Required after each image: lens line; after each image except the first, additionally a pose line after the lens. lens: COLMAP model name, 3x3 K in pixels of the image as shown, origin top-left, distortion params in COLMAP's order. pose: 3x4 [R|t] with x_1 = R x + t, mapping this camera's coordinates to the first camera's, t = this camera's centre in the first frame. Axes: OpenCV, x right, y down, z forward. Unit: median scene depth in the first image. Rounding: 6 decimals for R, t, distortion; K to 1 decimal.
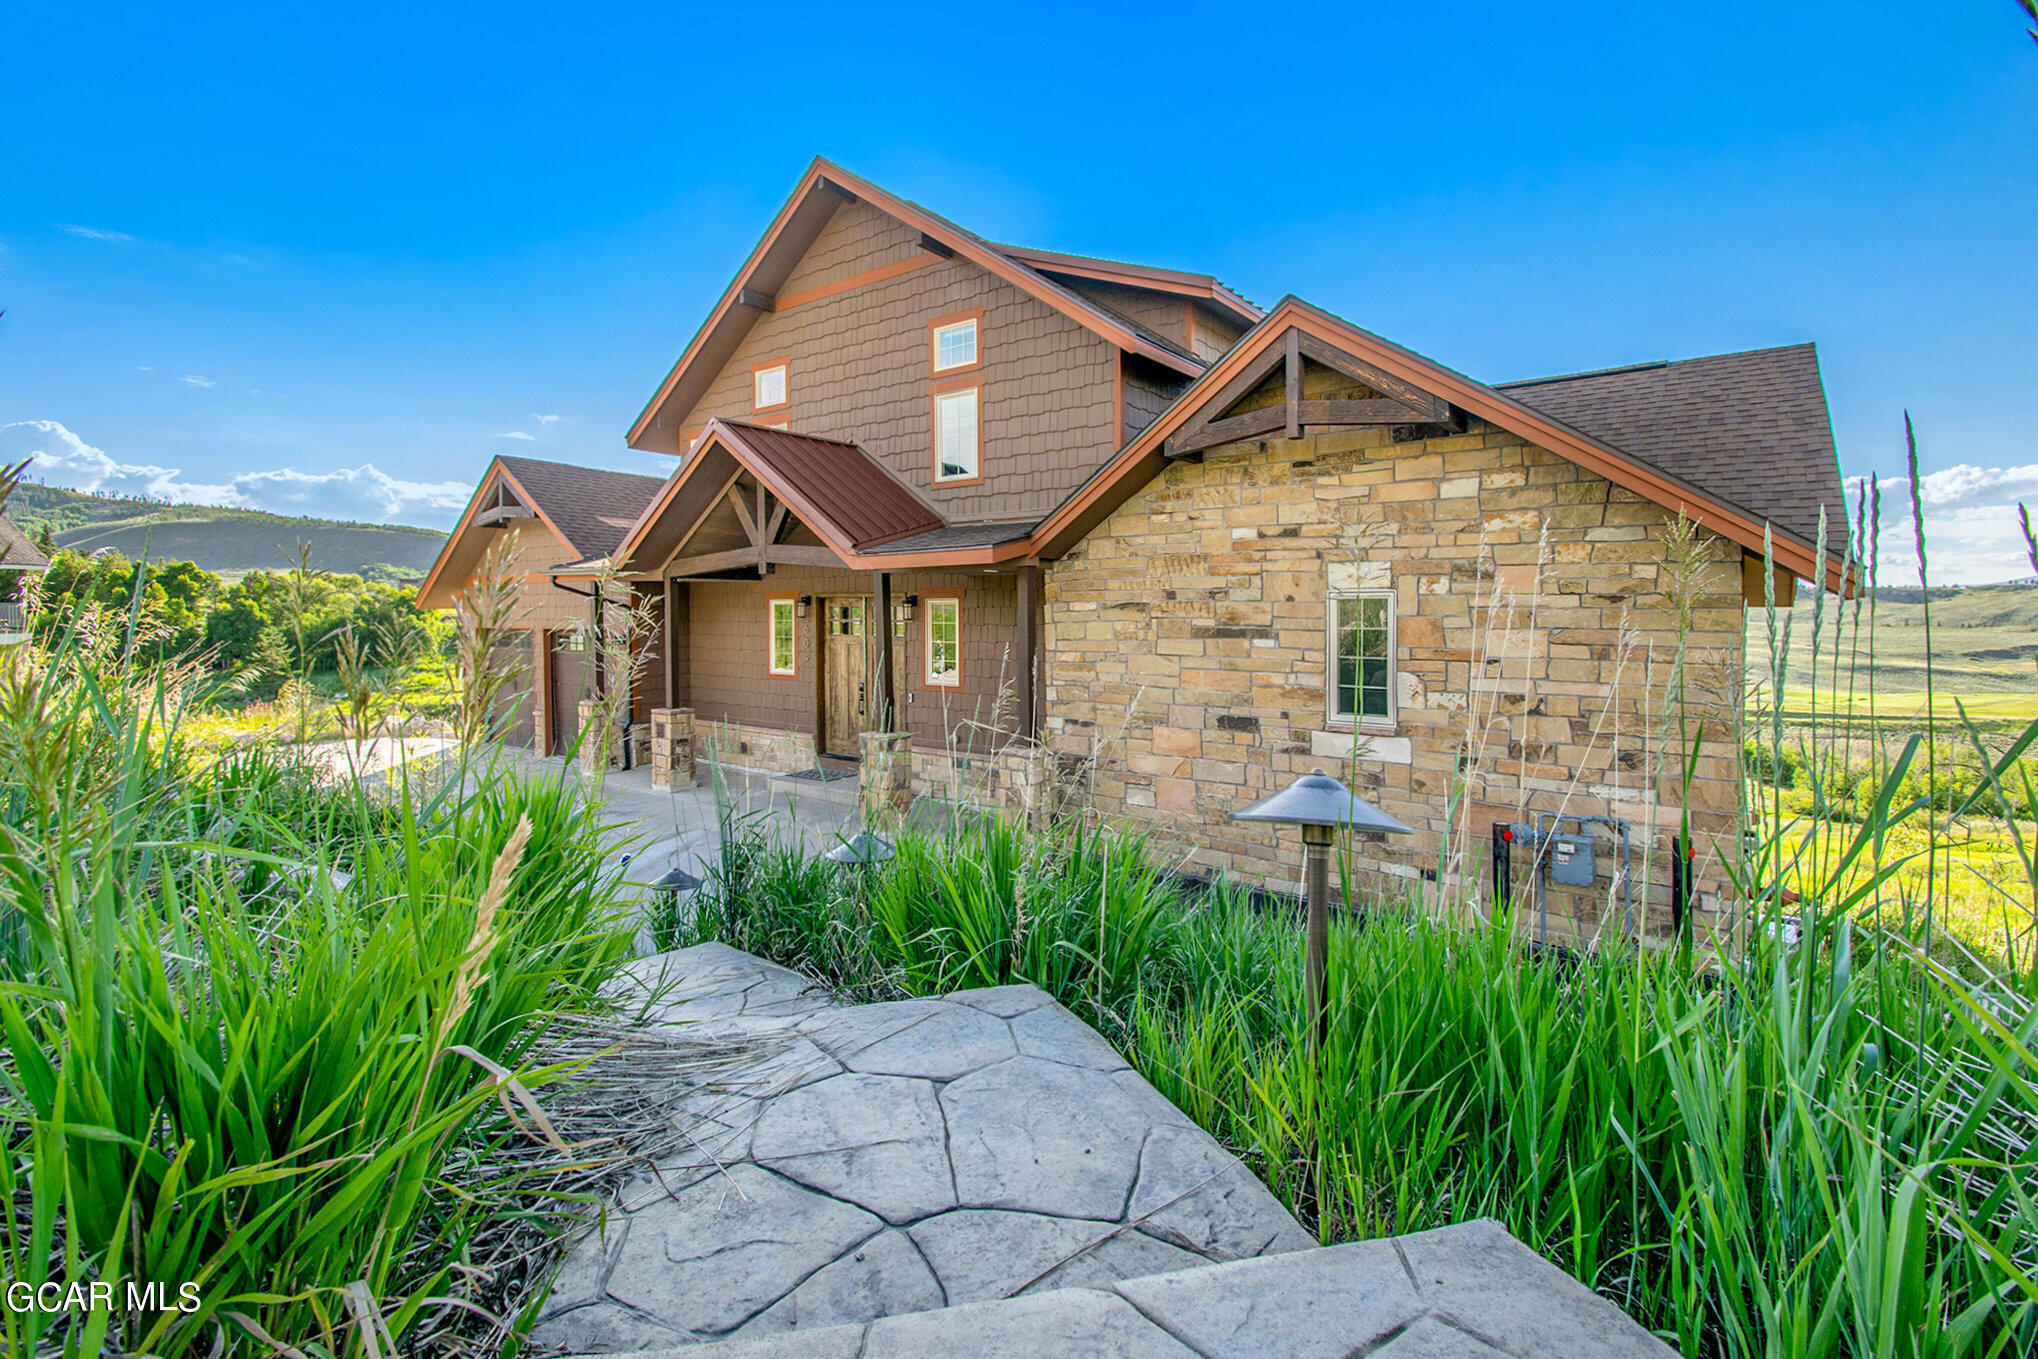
lens RADIAL K [[909.0, 0, 1027.7], [0, 909.0, 640.8], [0, 0, 1]] dist [-0.011771, -0.008189]
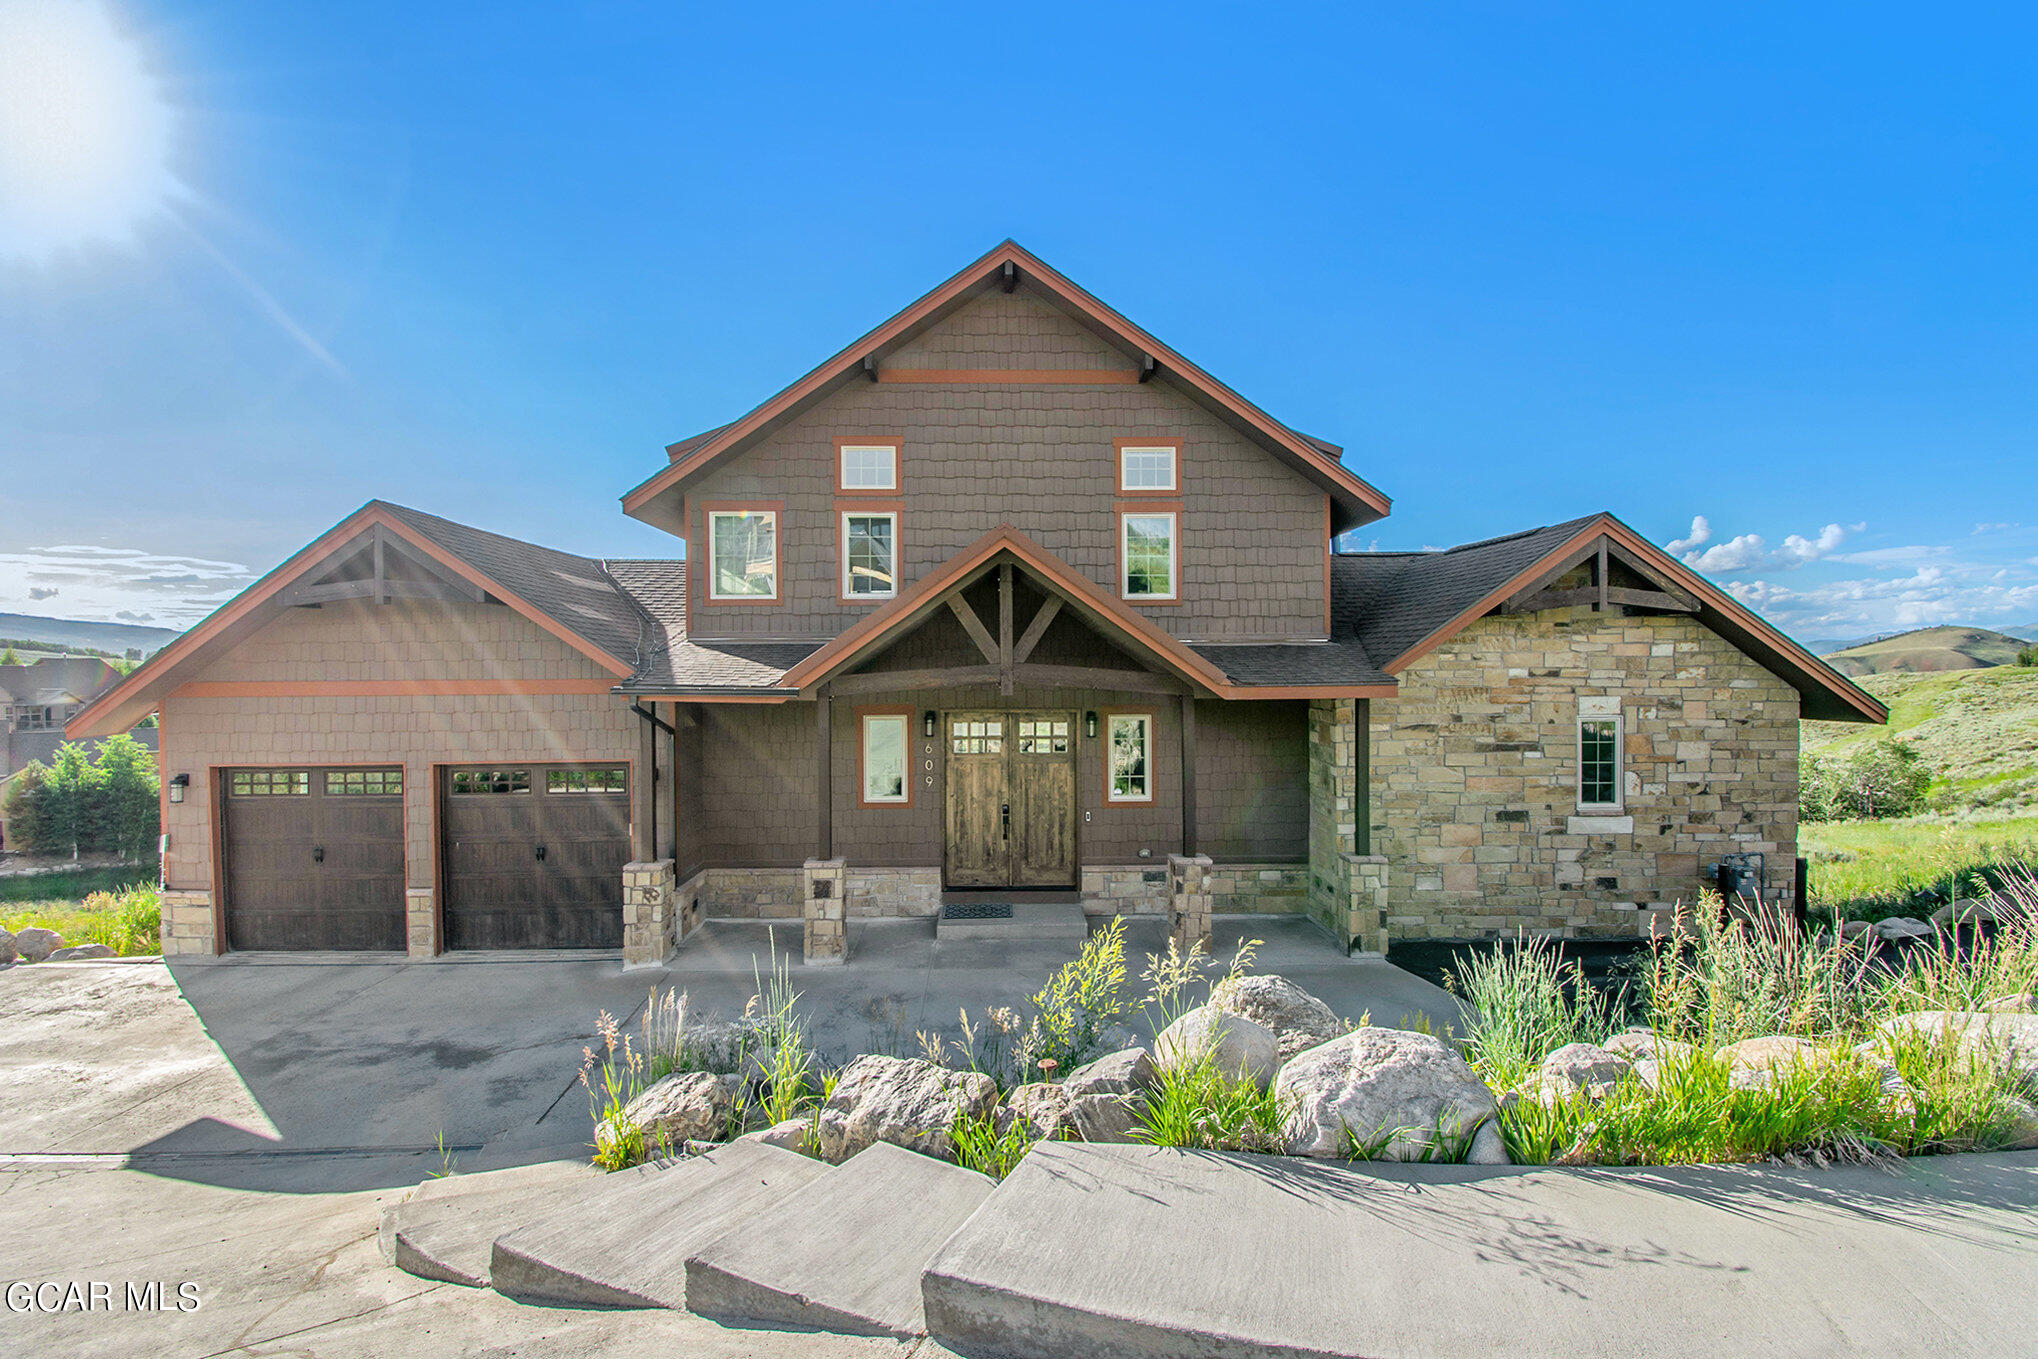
lens RADIAL K [[909.0, 0, 1024.7], [0, 909.0, 682.1], [0, 0, 1]] dist [-0.011771, -0.008189]
pose [[0.792030, -0.010314, 0.610394, -1.139432], [0.023249, 0.999642, -0.013276, -0.103325], [-0.610039, 0.024706, 0.791986, 0.390418]]
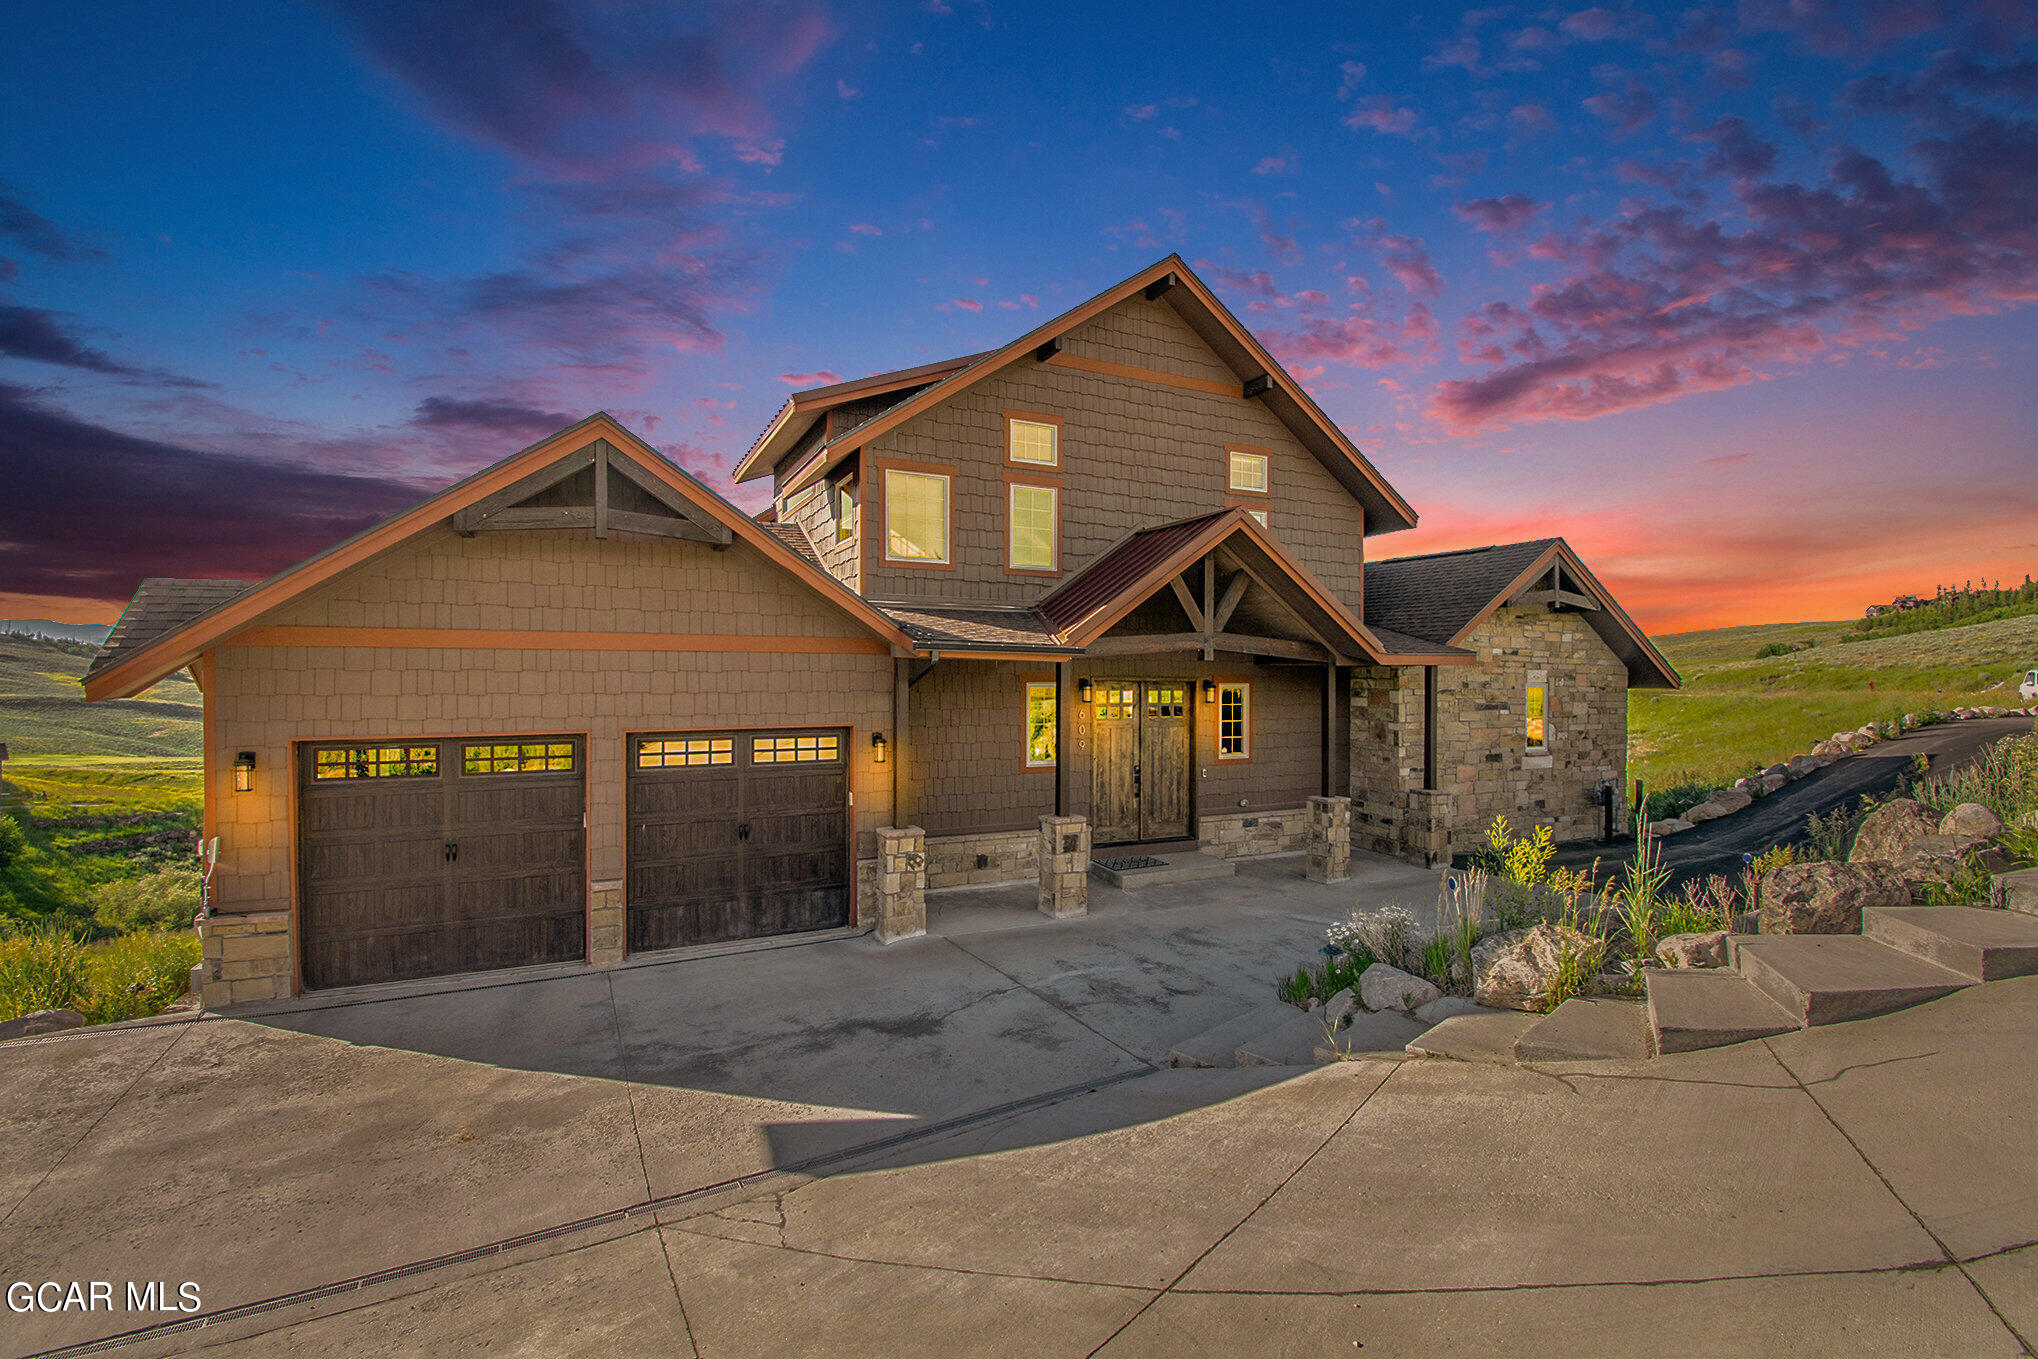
lens RADIAL K [[909.0, 0, 1035.2], [0, 909.0, 681.5], [0, 0, 1]] dist [-0.011771, -0.008189]
pose [[0.458197, 0.000947, 0.888850, -1.768195], [0.024807, 0.999596, -0.013853, -0.056429], [-0.888504, 0.028397, 0.457988, 0.990591]]
